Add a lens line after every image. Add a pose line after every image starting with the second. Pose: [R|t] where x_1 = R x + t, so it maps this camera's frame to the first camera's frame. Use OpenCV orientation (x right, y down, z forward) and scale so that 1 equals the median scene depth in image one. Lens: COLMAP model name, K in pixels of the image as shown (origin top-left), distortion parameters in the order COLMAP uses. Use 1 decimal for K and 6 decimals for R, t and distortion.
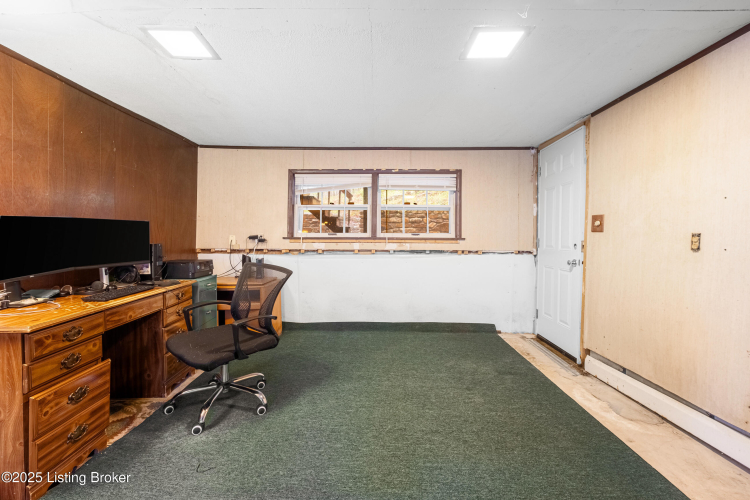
lens RADIAL K [[332.6, 0, 377.0], [0, 332.6, 242.7], [0, 0, 1]] dist [0.003074, -0.000802]
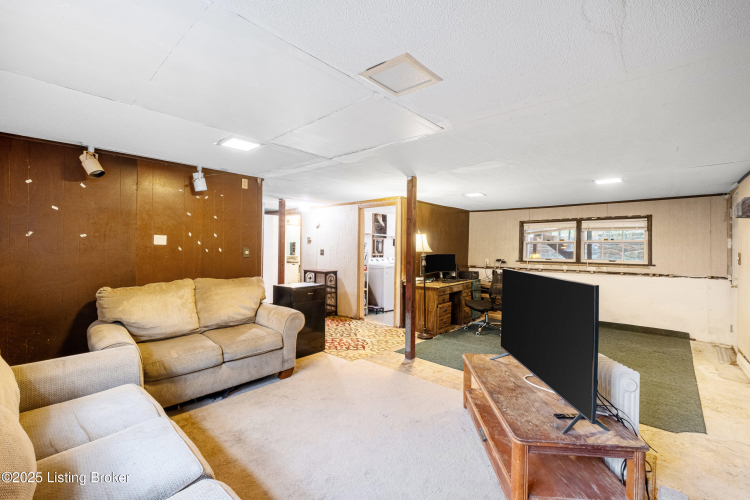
lens RADIAL K [[319.0, 0, 372.0], [0, 319.0, 244.6], [0, 0, 1]] dist [-0.000385, -0.000829]
pose [[0.743768, -0.008194, -0.668388, 0.279016], [-0.020425, 0.999179, -0.034977, -0.027148], [0.668126, 0.039666, 0.742990, -0.763033]]
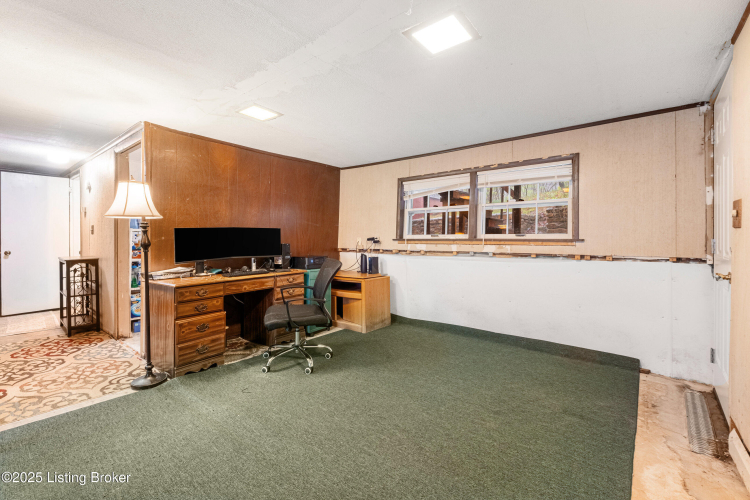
lens RADIAL K [[331.2, 0, 357.8], [0, 331.2, 236.4], [0, 0, 1]] dist [0.013144, -0.008760]
pose [[0.773370, -0.008324, -0.633901, 0.354895], [-0.008519, 0.999687, -0.023521, 0.002528], [0.633898, 0.023591, 0.773057, 0.058066]]
